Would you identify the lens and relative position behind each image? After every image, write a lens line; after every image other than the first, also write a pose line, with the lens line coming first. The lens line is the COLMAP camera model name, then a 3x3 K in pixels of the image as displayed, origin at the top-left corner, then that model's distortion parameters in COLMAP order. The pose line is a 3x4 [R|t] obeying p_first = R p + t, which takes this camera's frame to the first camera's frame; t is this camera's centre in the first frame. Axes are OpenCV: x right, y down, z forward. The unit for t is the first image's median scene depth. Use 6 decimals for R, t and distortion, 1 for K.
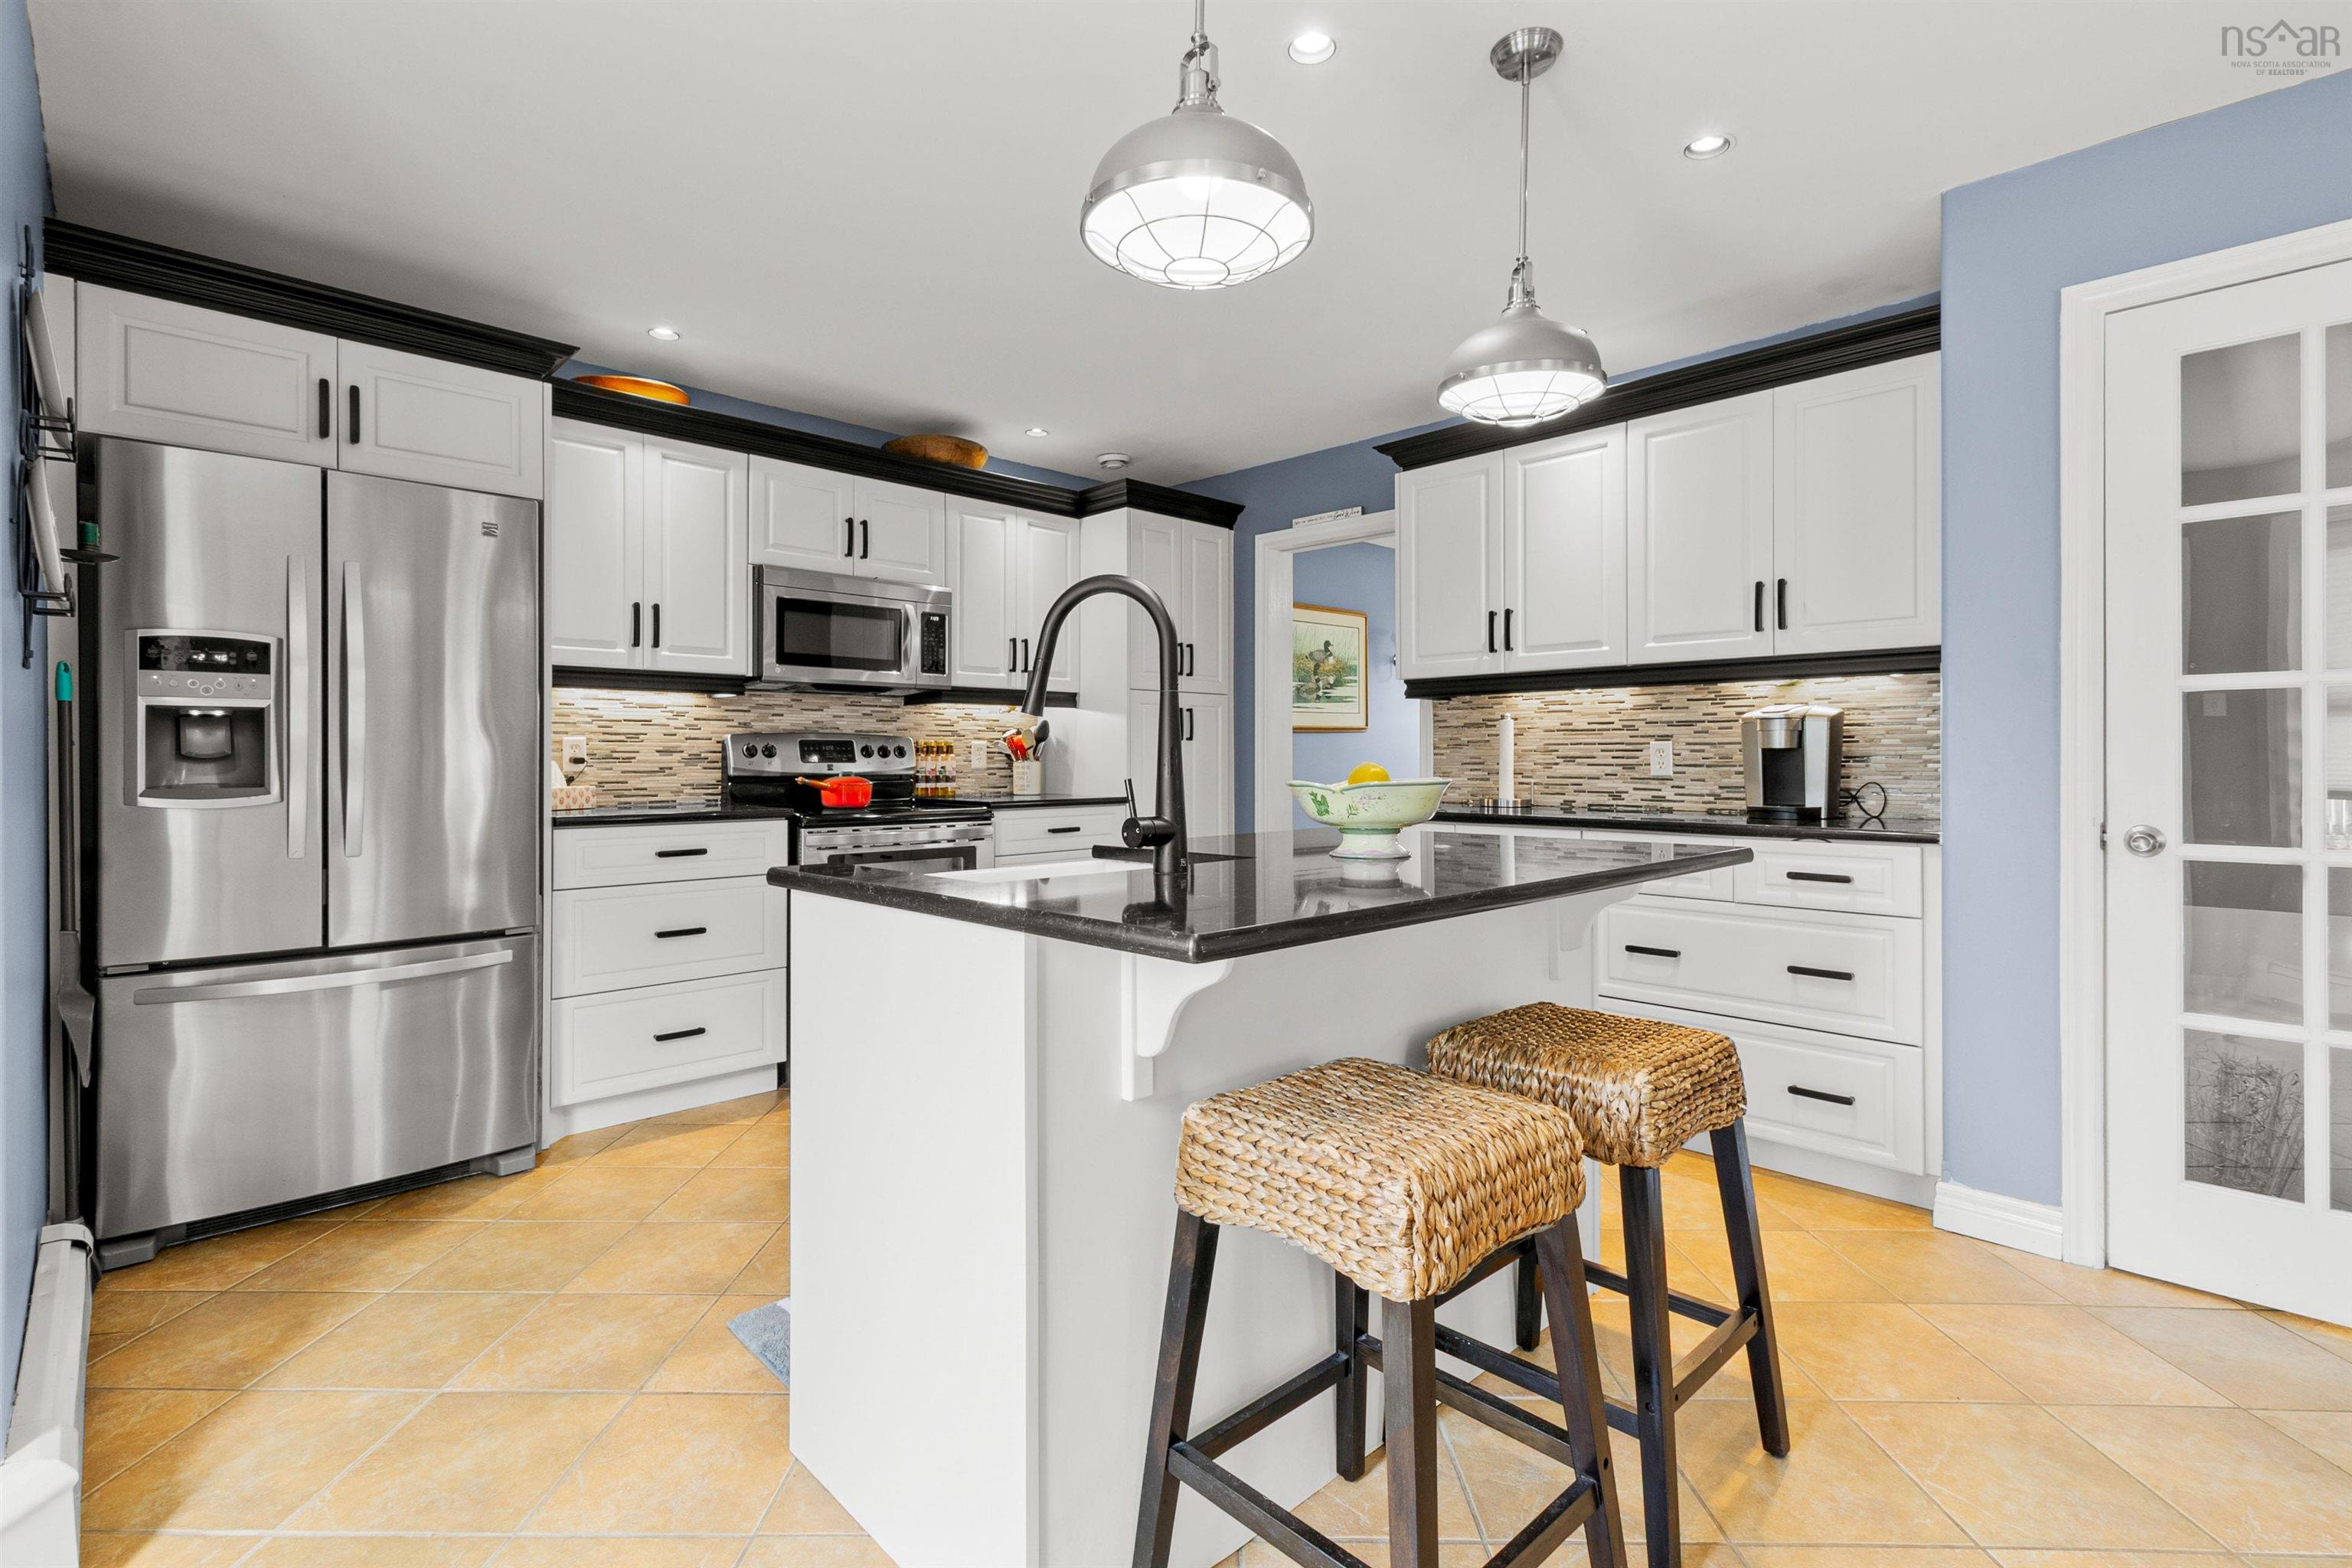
lens RADIAL K [[1083.1, 0, 1182.1], [0, 1083.1, 755.5], [0, 0, 1]] dist [0.000557, 0.001531]
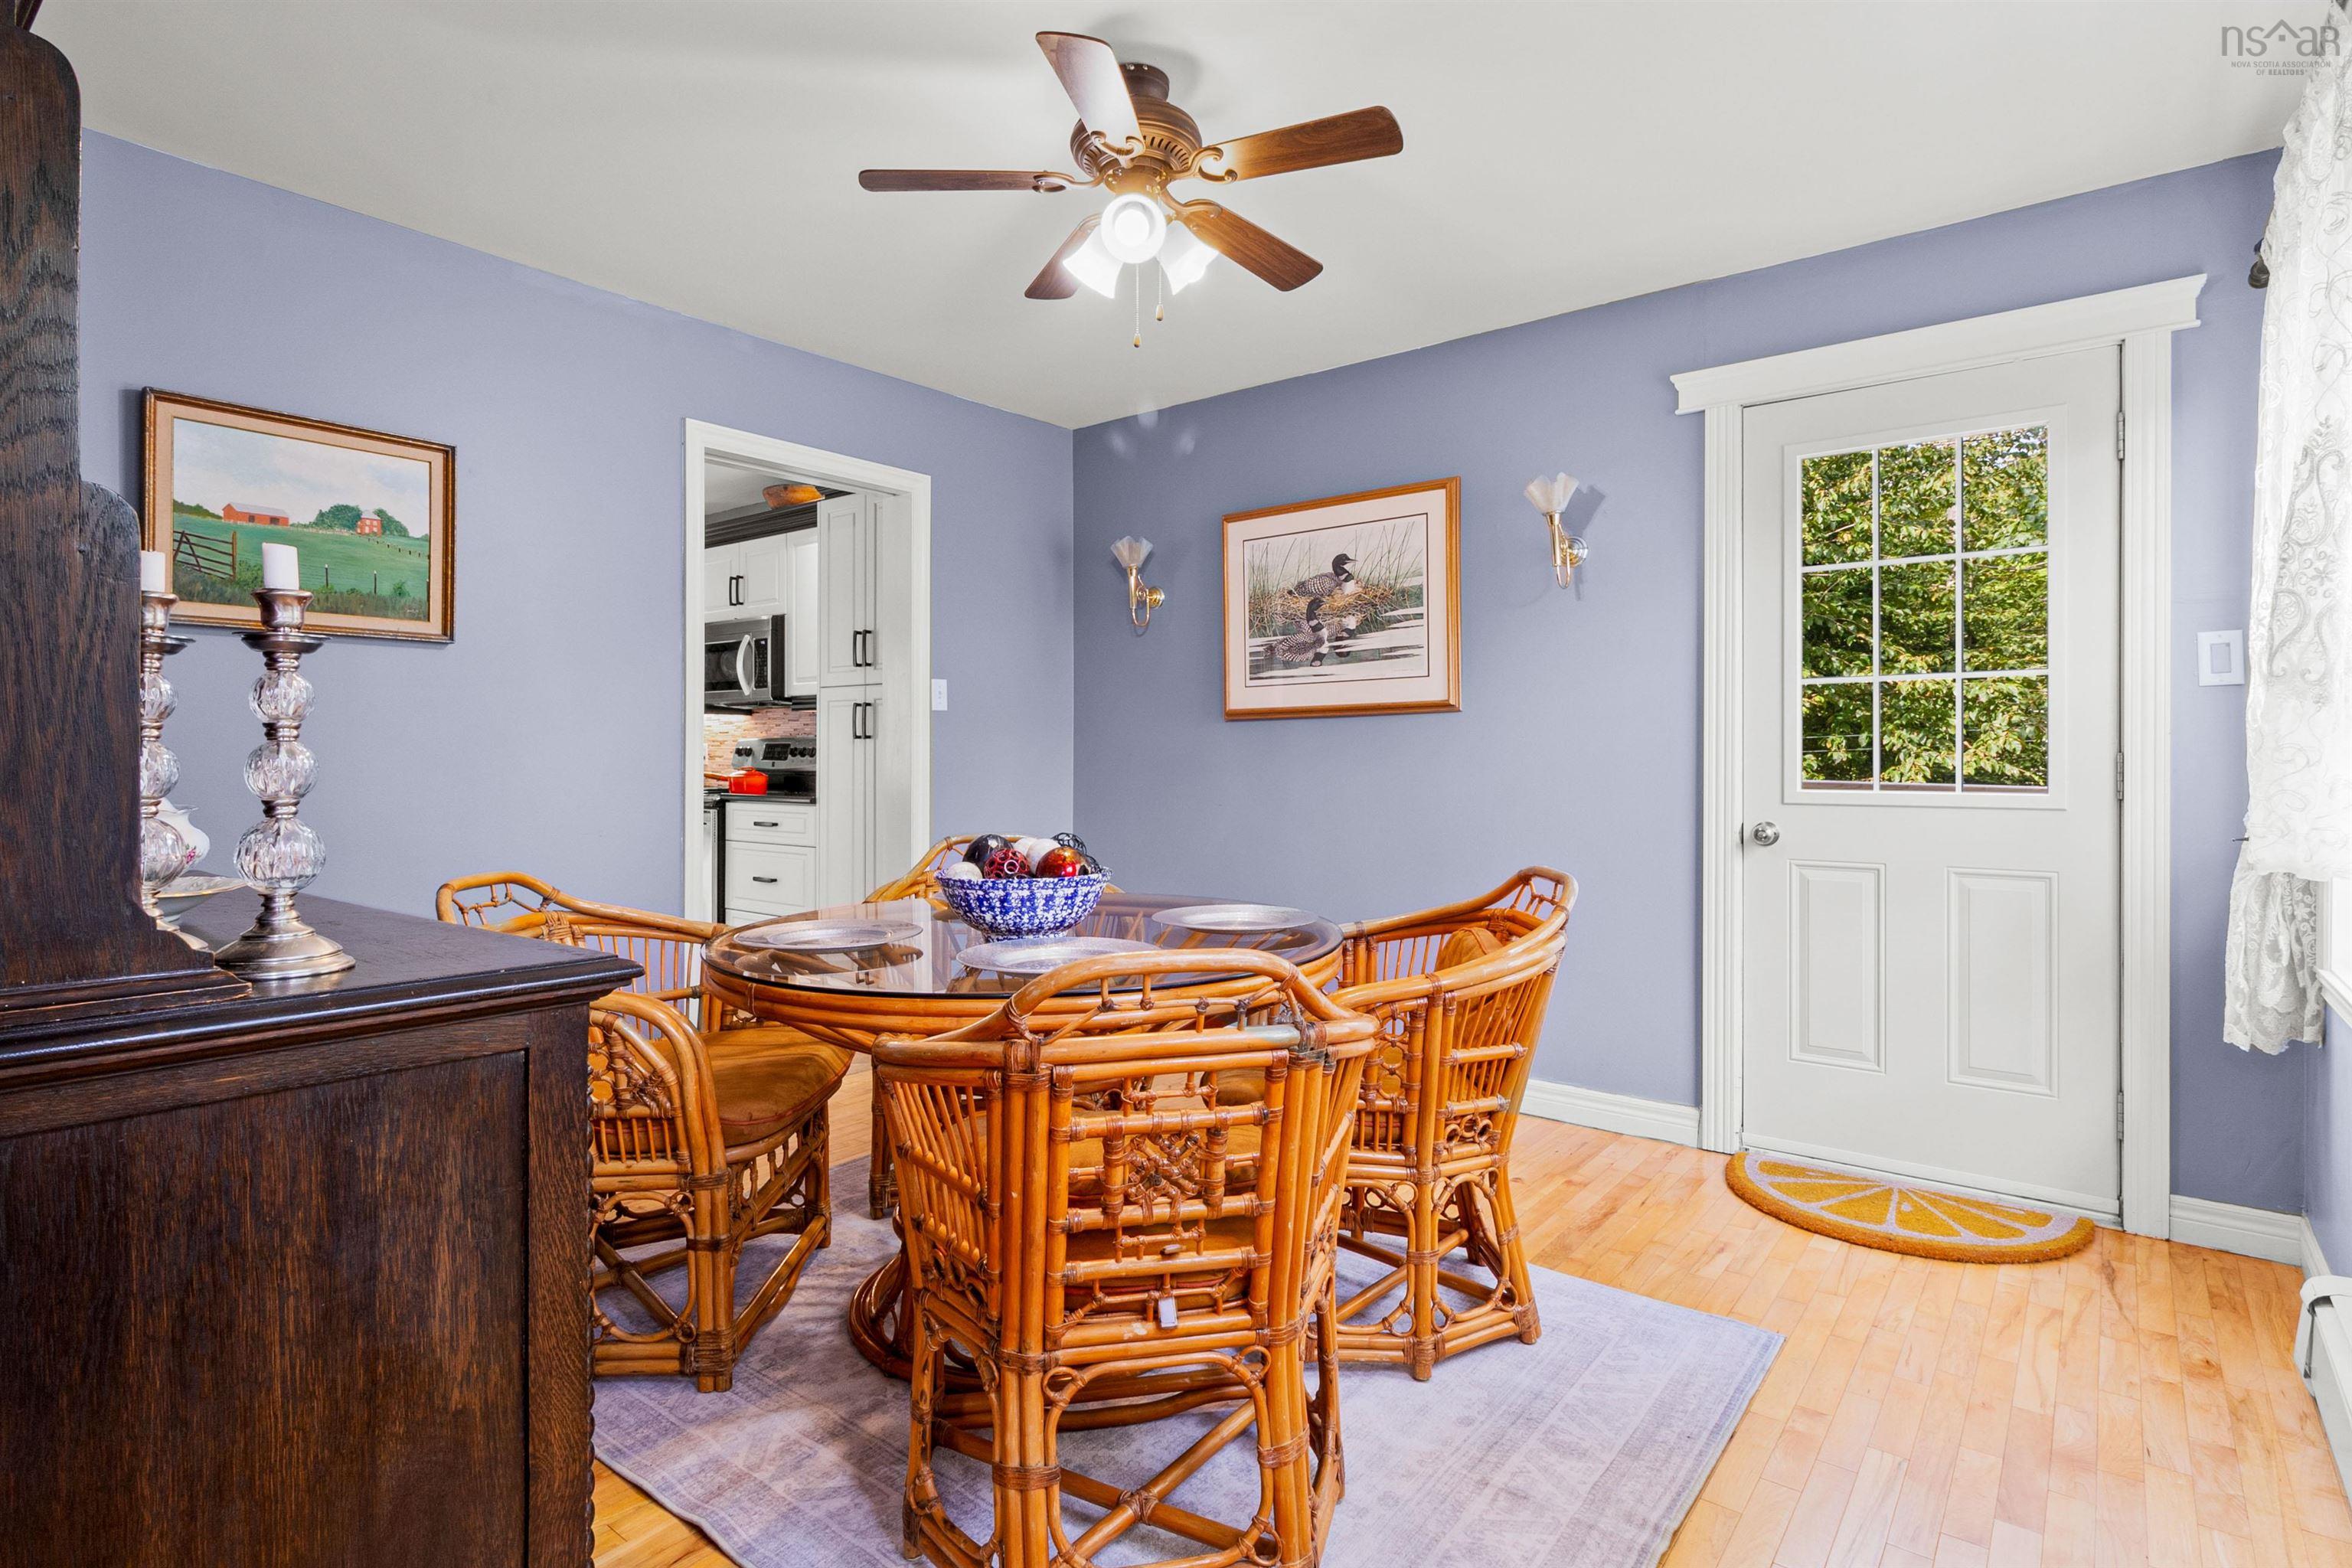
lens RADIAL K [[1171.5, 0, 1177.5], [0, 1171.5, 768.1], [0, 0, 1]] dist [0.002547, -0.002131]
pose [[0.129629, 0.008509, -0.991526, 0.736896], [-0.002910, 0.999962, 0.008201, 0.001662], [0.991558, 0.001822, 0.129648, 0.833746]]
